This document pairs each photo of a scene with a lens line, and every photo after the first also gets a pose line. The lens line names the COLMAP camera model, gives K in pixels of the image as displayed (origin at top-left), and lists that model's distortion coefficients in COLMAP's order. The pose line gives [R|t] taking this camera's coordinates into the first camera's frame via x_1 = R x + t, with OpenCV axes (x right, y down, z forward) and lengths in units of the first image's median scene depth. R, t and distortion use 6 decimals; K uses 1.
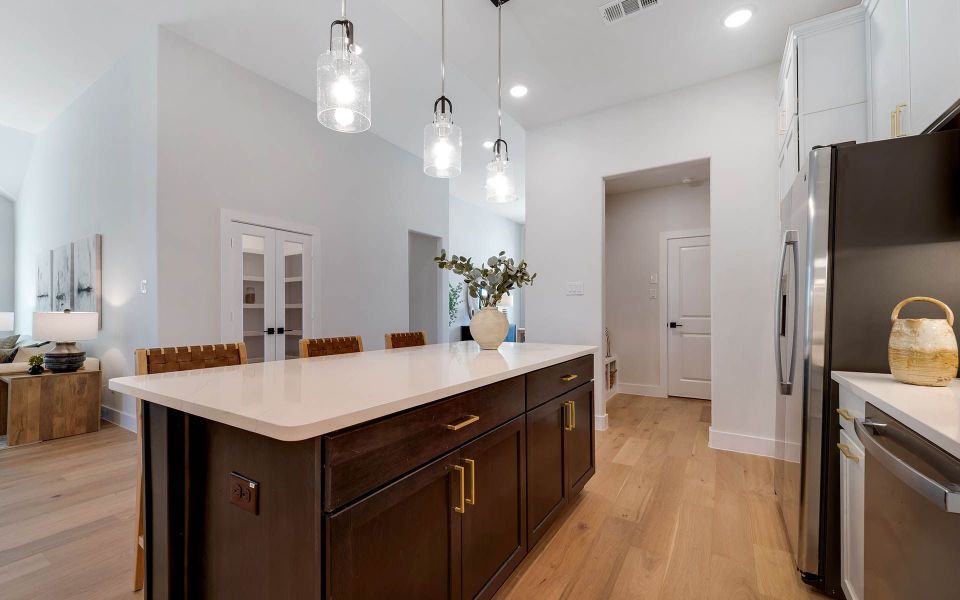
lens RADIAL K [[394.5, 0, 478.0], [0, 394.5, 304.7], [0, 0, 1]] dist [-0.001004, -0.000113]
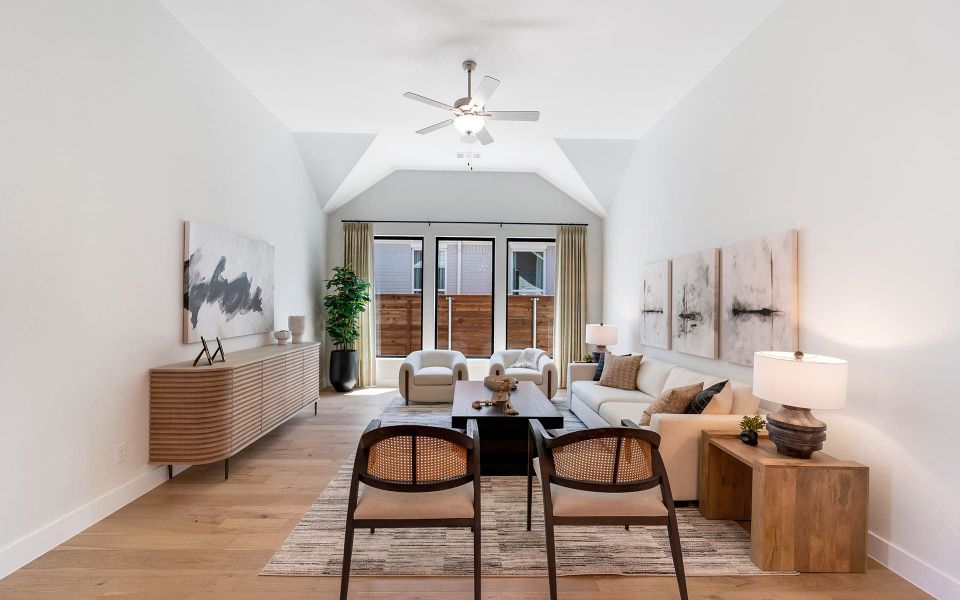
lens RADIAL K [[394.5, 0, 478.0], [0, 394.5, 304.7], [0, 0, 1]] dist [-0.001004, -0.000113]
pose [[0.546549, 0.010402, -0.837363, -0.806481], [0.000131, 0.999922, 0.012508, -0.070313], [0.837427, -0.006946, 0.546504, 0.236276]]
